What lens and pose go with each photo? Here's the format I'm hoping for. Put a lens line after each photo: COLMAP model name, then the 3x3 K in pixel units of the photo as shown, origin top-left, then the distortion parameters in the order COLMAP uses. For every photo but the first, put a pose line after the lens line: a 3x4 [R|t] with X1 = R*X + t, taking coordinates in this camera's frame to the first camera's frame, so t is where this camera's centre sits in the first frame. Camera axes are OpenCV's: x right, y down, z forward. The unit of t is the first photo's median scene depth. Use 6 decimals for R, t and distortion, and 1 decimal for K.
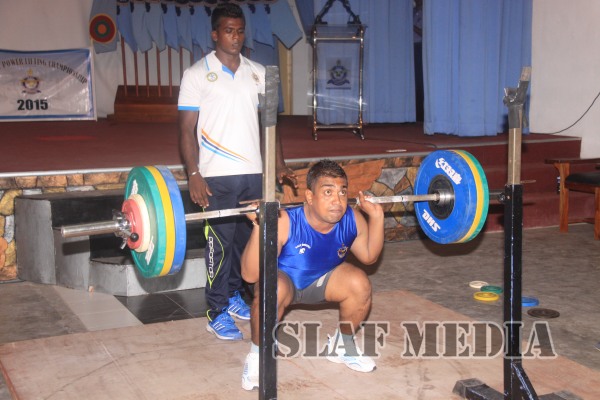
lens RADIAL K [[862.5, 0, 294.4], [0, 862.5, 199.2], [0, 0, 1]] dist [0.101760, 0.000000]
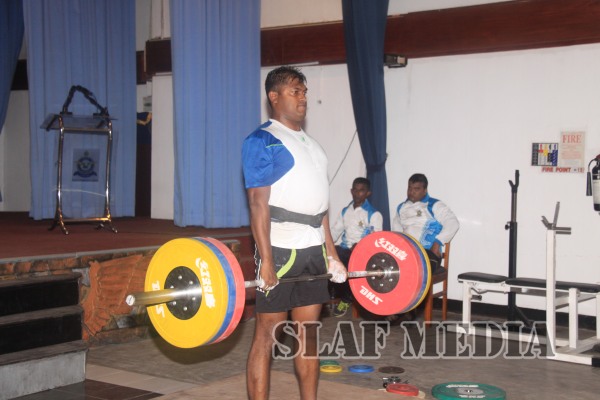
lens RADIAL K [[936.0, 0, 286.9], [0, 936.0, 183.5], [0, 0, 1]] dist [0.182314, 0.000000]
pose [[0.888455, 0.009877, 0.458858, -0.236611], [0.049631, 0.991838, -0.117445, 0.010728], [-0.456273, 0.127118, 0.880713, -0.032773]]
